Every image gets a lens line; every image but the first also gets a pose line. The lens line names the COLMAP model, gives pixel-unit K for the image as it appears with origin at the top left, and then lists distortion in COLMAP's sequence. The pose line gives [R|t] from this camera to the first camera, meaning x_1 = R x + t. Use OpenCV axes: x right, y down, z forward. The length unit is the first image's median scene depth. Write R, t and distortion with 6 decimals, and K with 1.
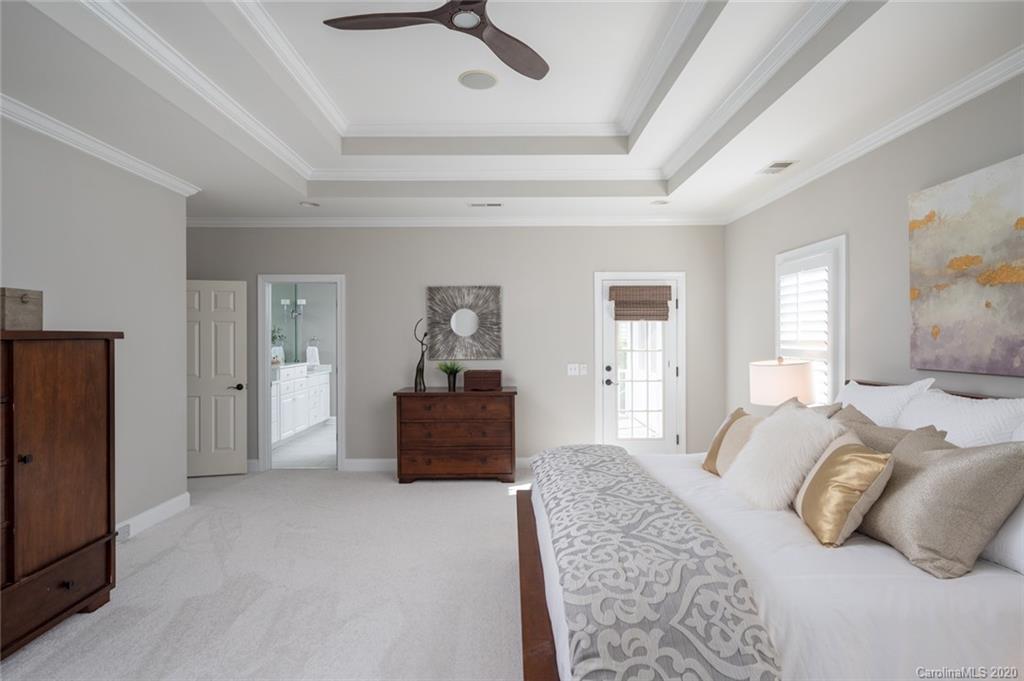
lens RADIAL K [[518.3, 0, 512.4], [0, 518.3, 338.6], [0, 0, 1]] dist [0.003808, -0.000148]
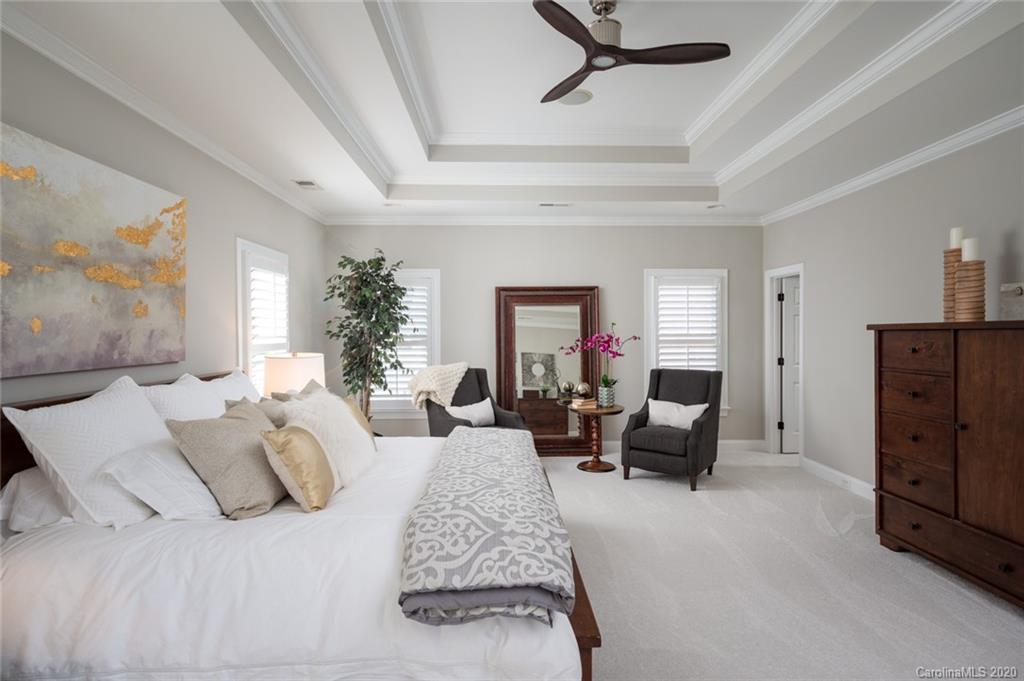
lens RADIAL K [[518.3, 0, 512.7], [0, 518.3, 337.0], [0, 0, 1]] dist [0.003808, -0.000148]
pose [[-0.999760, 0.006185, -0.020998, 0.135462], [0.005959, 0.999924, 0.010836, 0.000362], [0.021063, 0.010709, -0.999721, 2.006591]]
